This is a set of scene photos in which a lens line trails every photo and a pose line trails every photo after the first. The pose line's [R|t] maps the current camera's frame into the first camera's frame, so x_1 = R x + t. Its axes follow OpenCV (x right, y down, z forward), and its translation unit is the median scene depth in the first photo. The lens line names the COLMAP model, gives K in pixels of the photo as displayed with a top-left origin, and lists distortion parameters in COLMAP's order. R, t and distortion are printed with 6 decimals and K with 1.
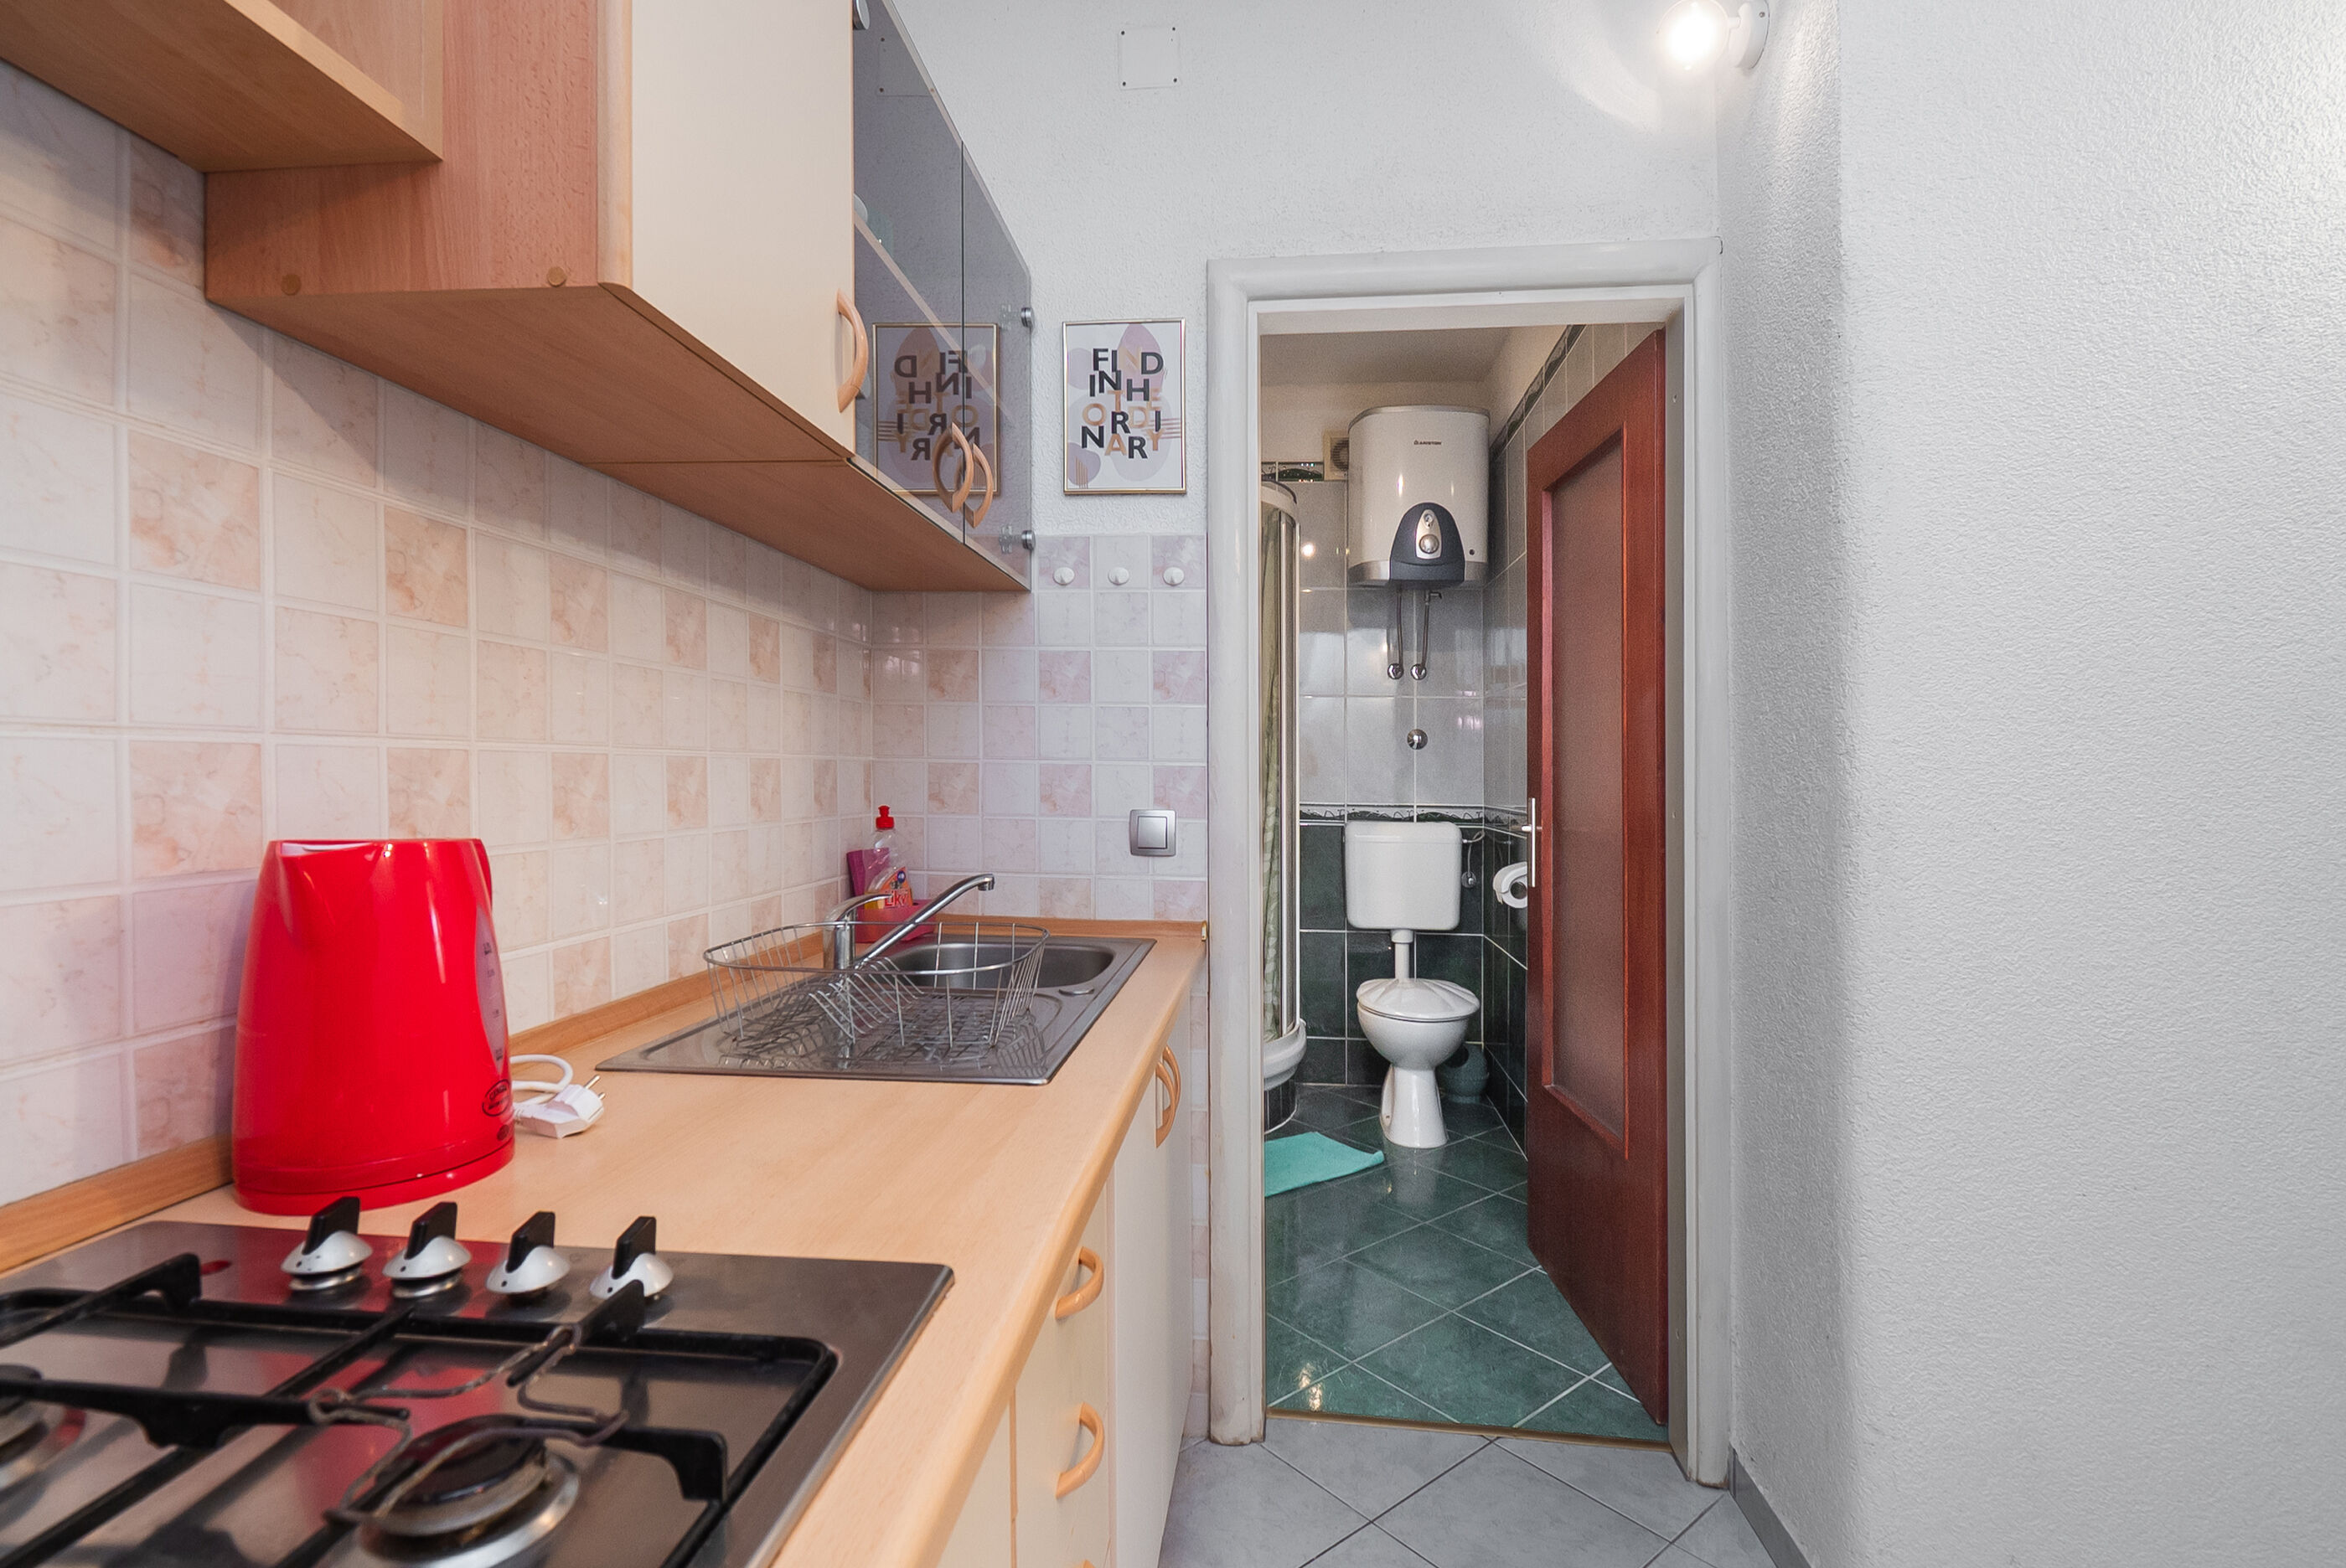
lens RADIAL K [[1059.5, 0, 1214.5], [0, 1059.5, 754.8], [0, 0, 1]] dist [0.006167, -0.009065]
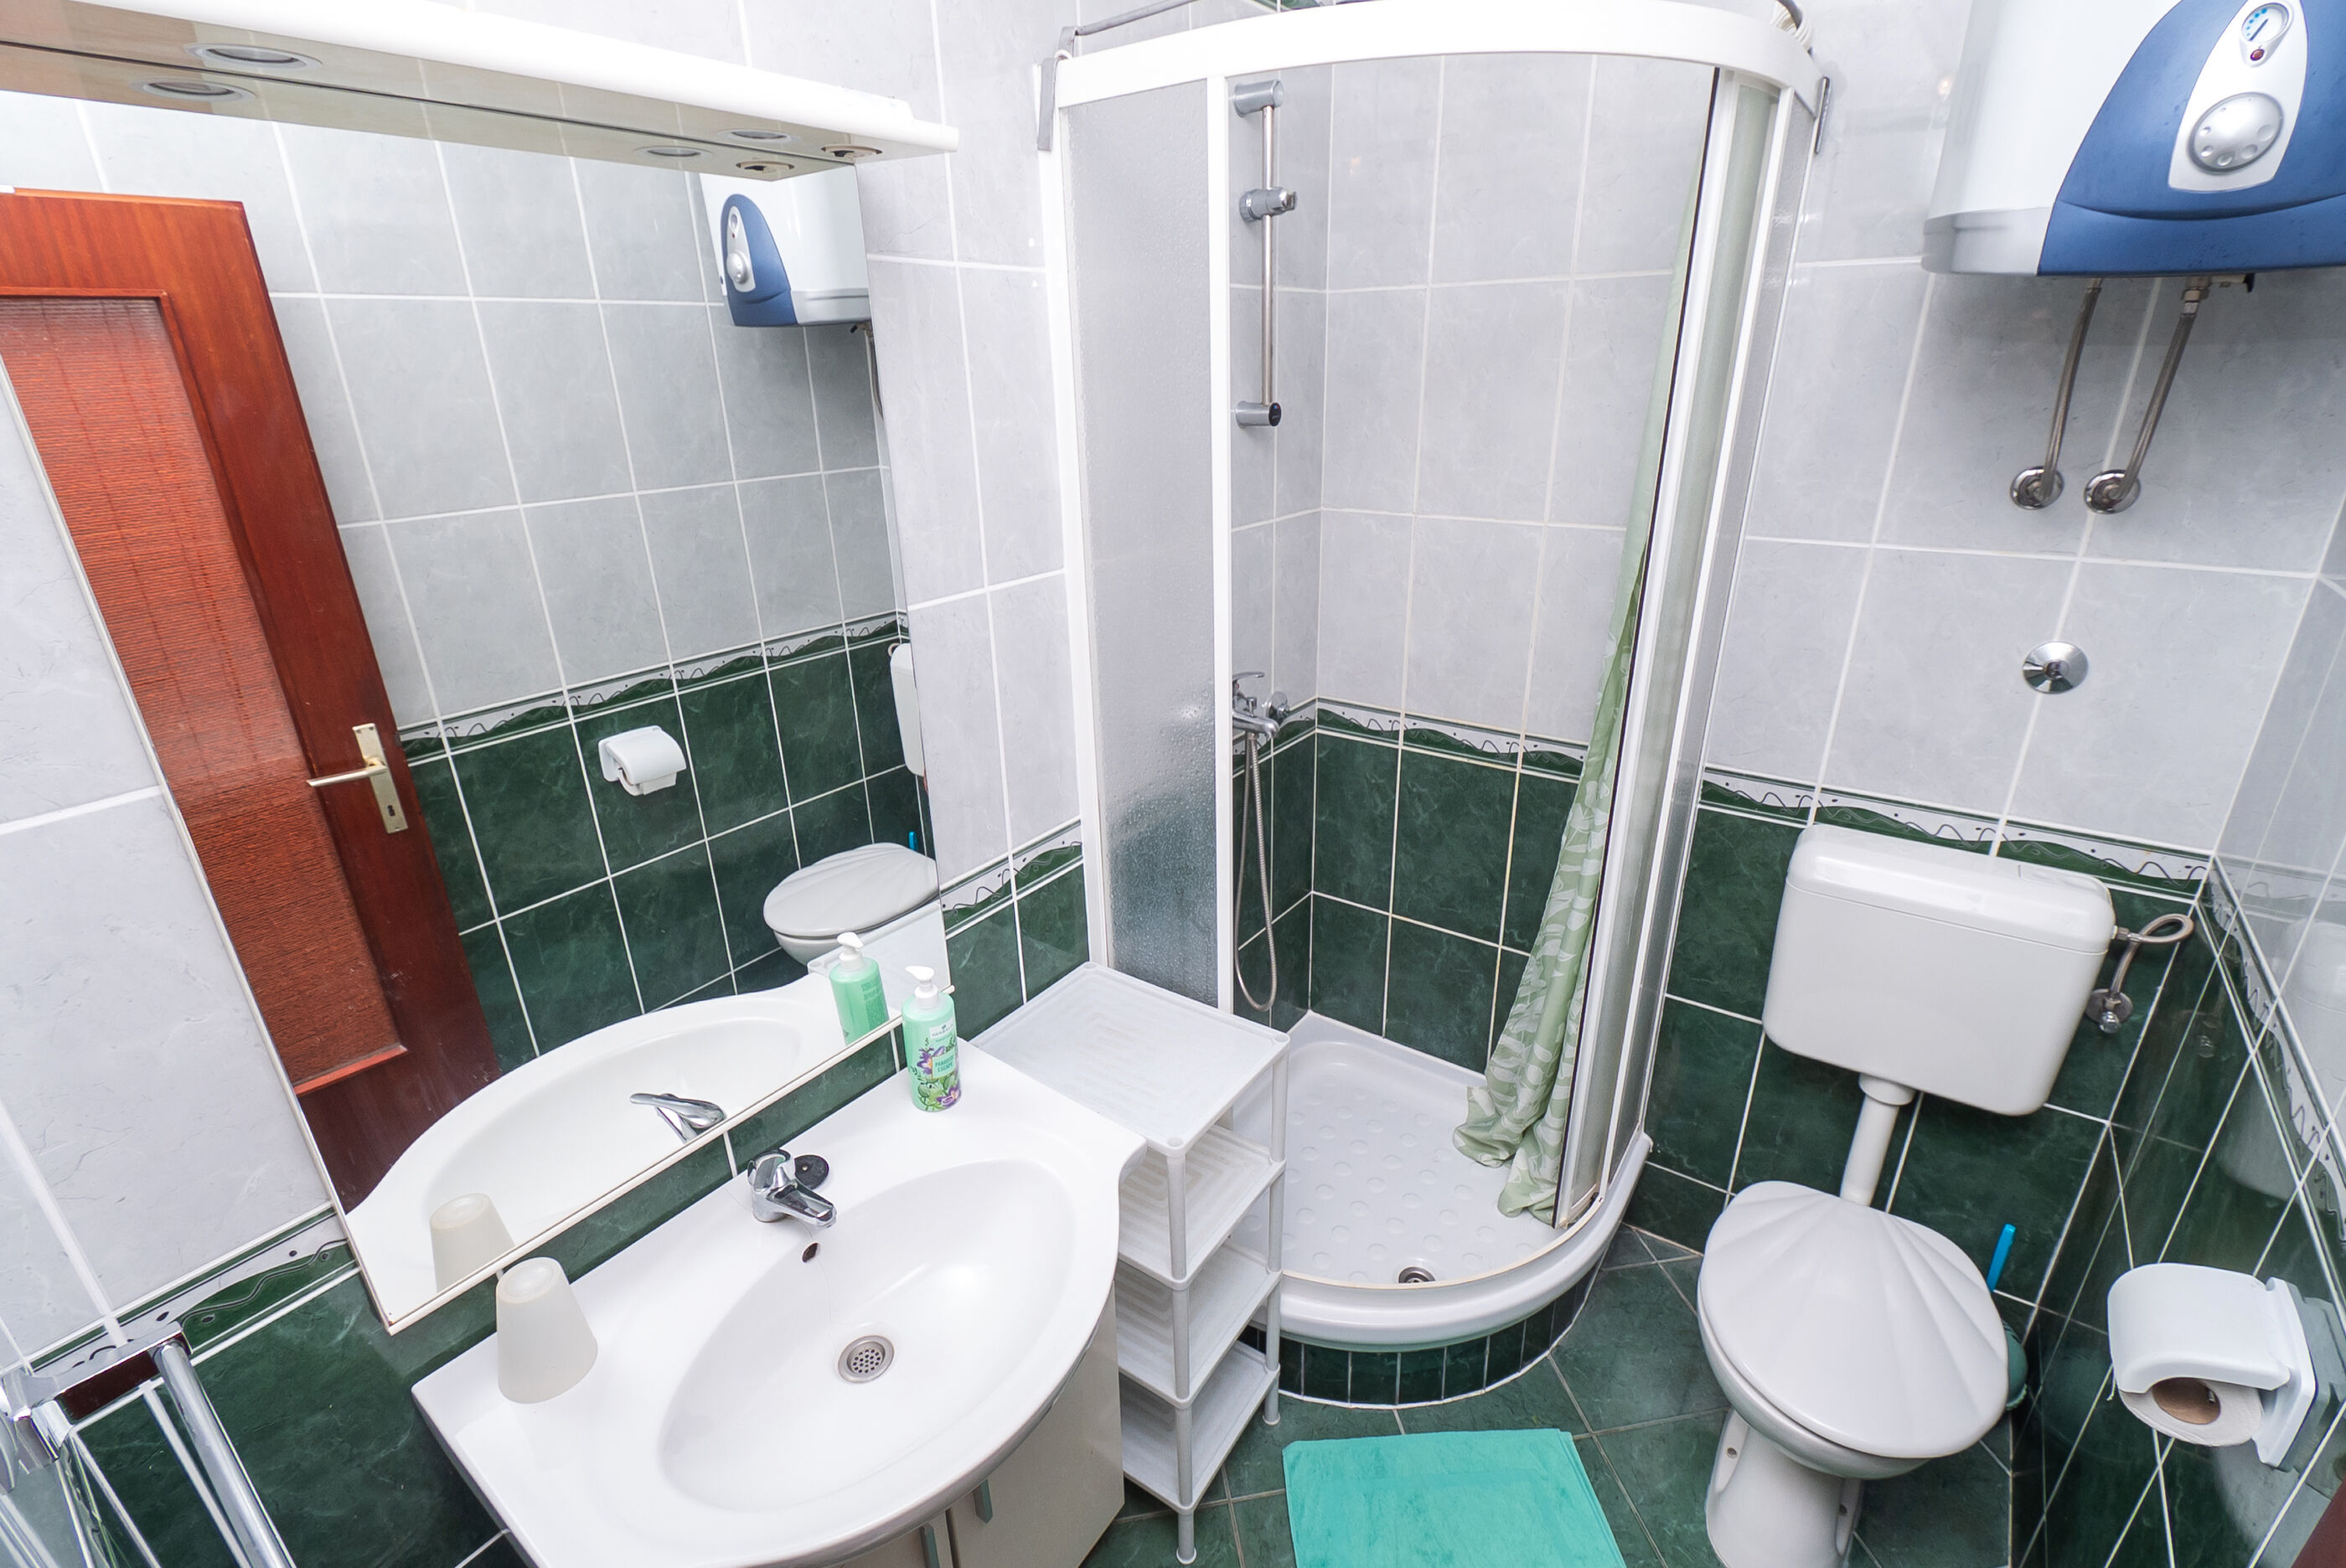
lens RADIAL K [[1059.5, 0, 1196.0], [0, 1059.5, 757.8], [0, 0, 1]] dist [0.006167, -0.009065]
pose [[0.859206, 0.174502, -0.480951, 0.246535], [0.017836, 0.929250, 0.369021, -0.302817], [0.511319, -0.325644, 0.795304, 1.115965]]
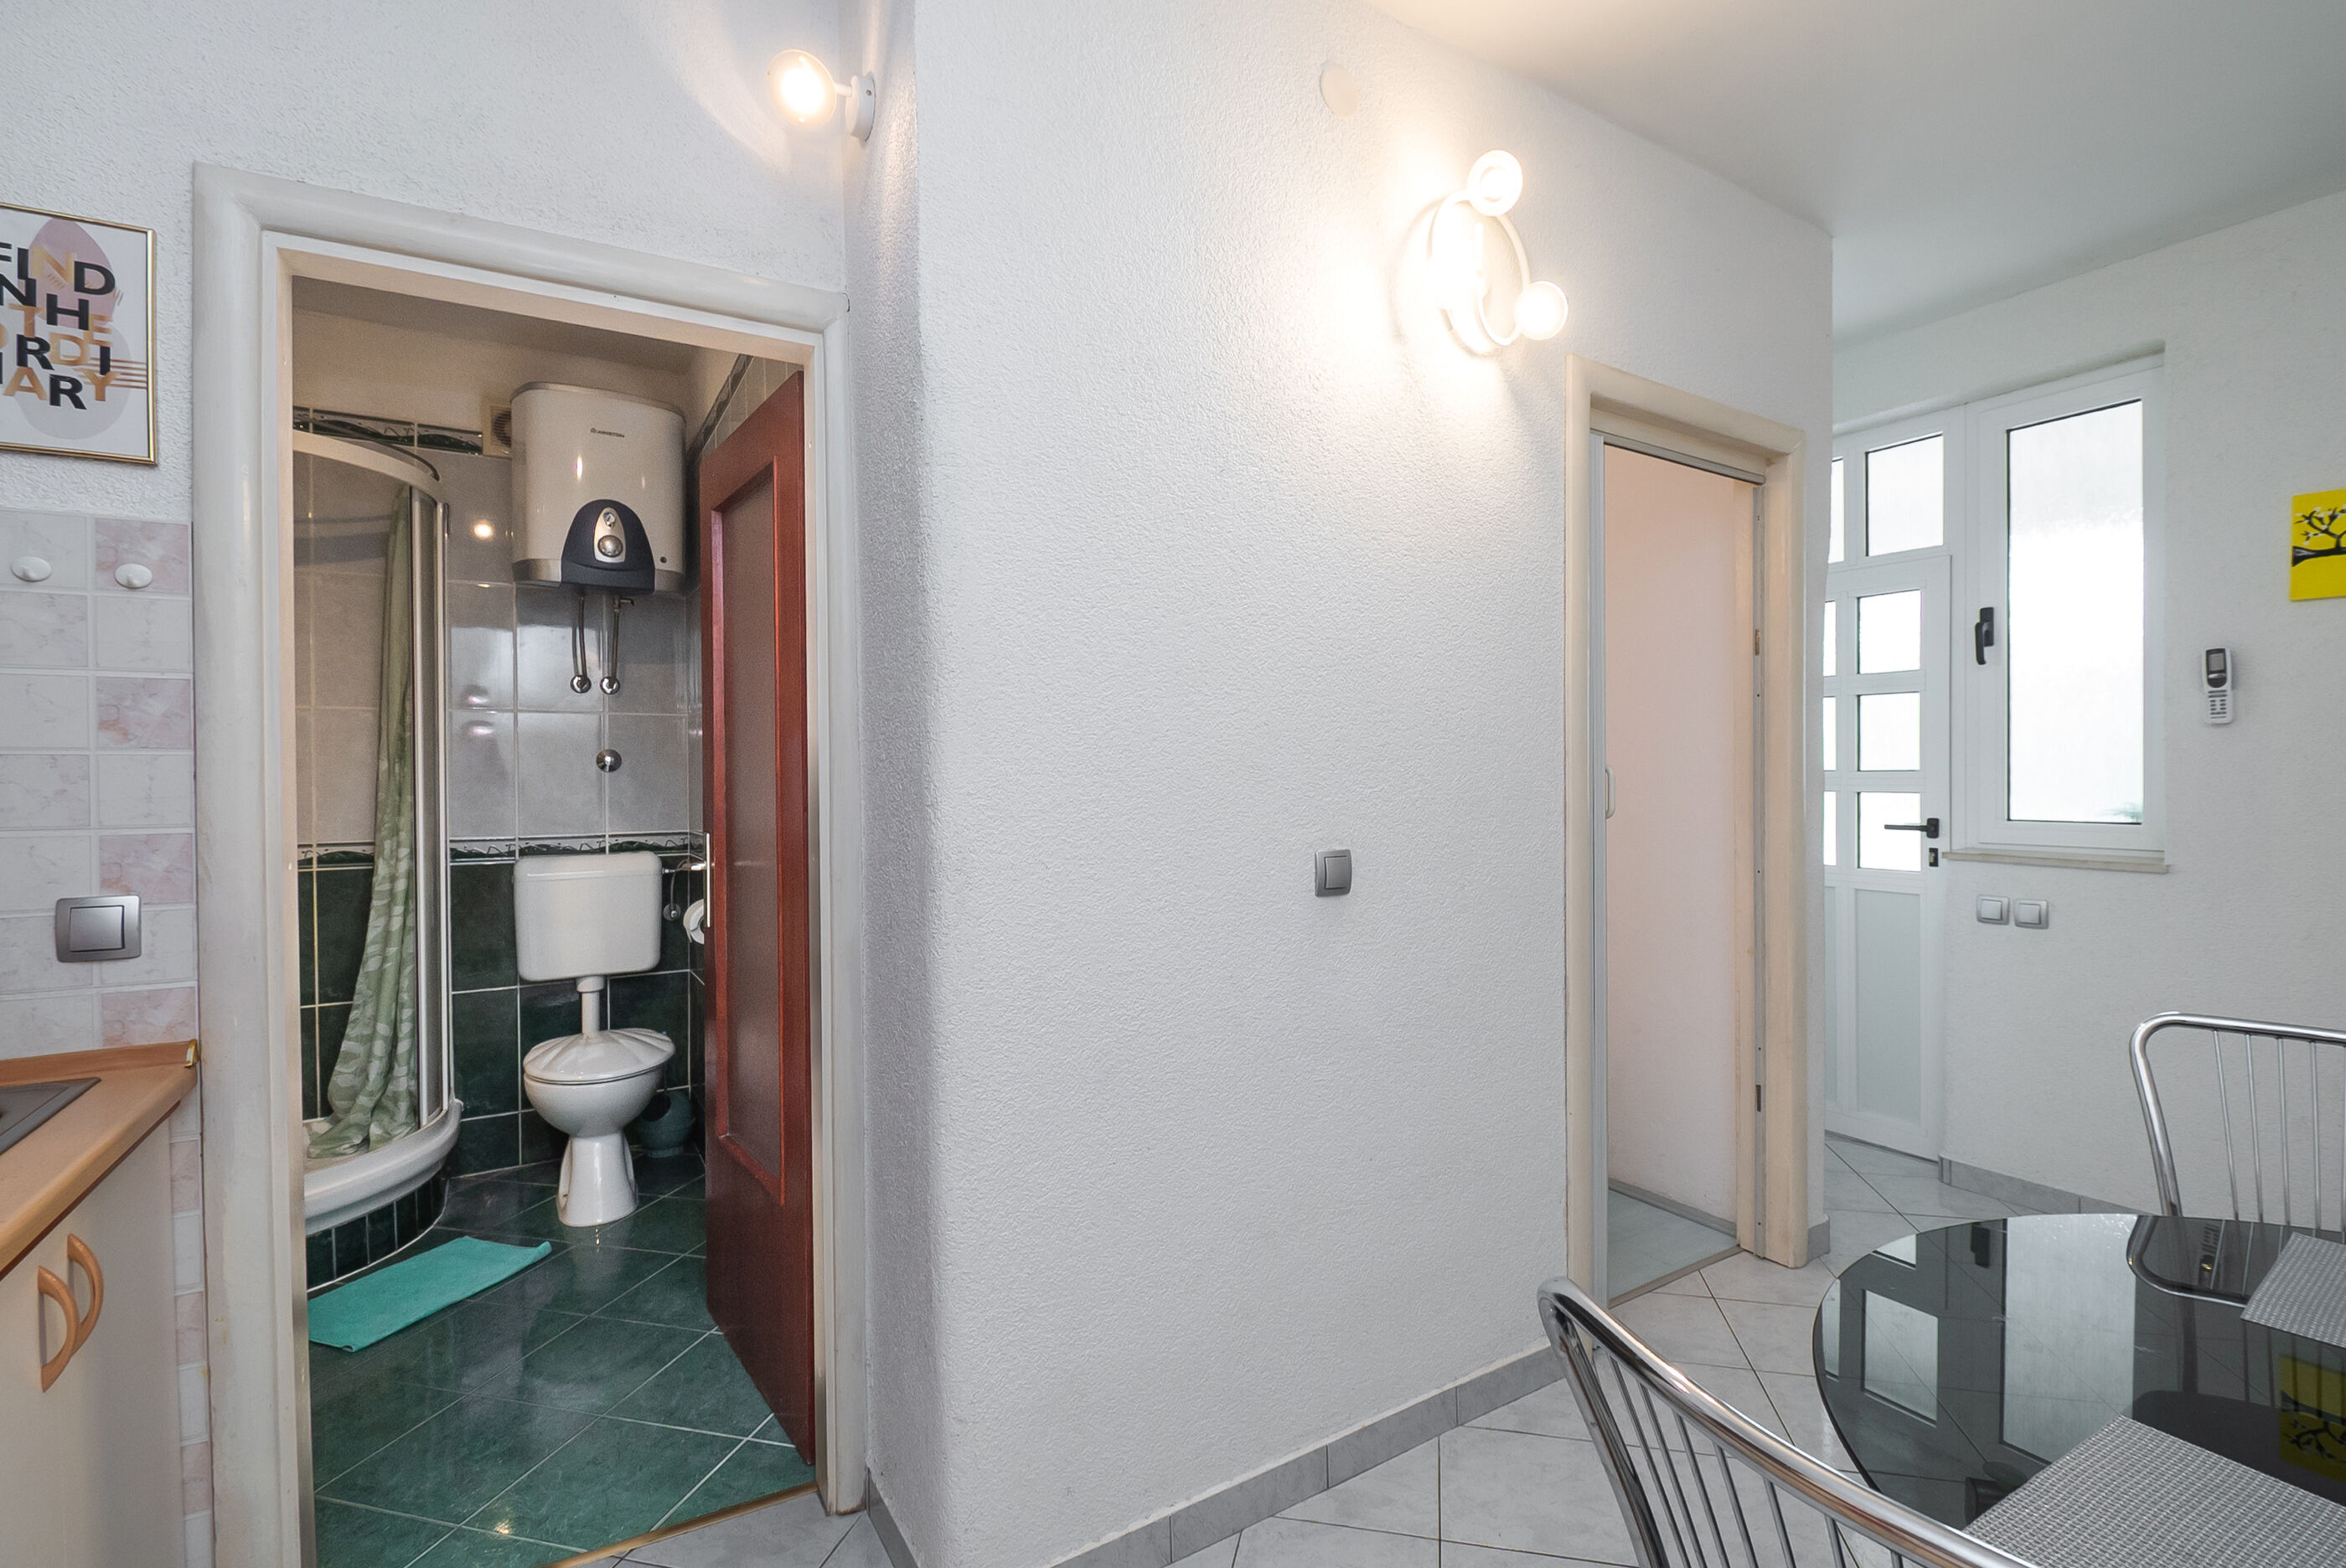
lens RADIAL K [[1059.5, 0, 1178.0], [0, 1059.5, 754.9], [0, 0, 1]] dist [0.006167, -0.009065]
pose [[0.806282, -0.013142, 0.591386, 0.108631], [0.013395, 0.999902, 0.003958, -0.037056], [-0.591380, 0.004730, 0.806379, -0.017386]]
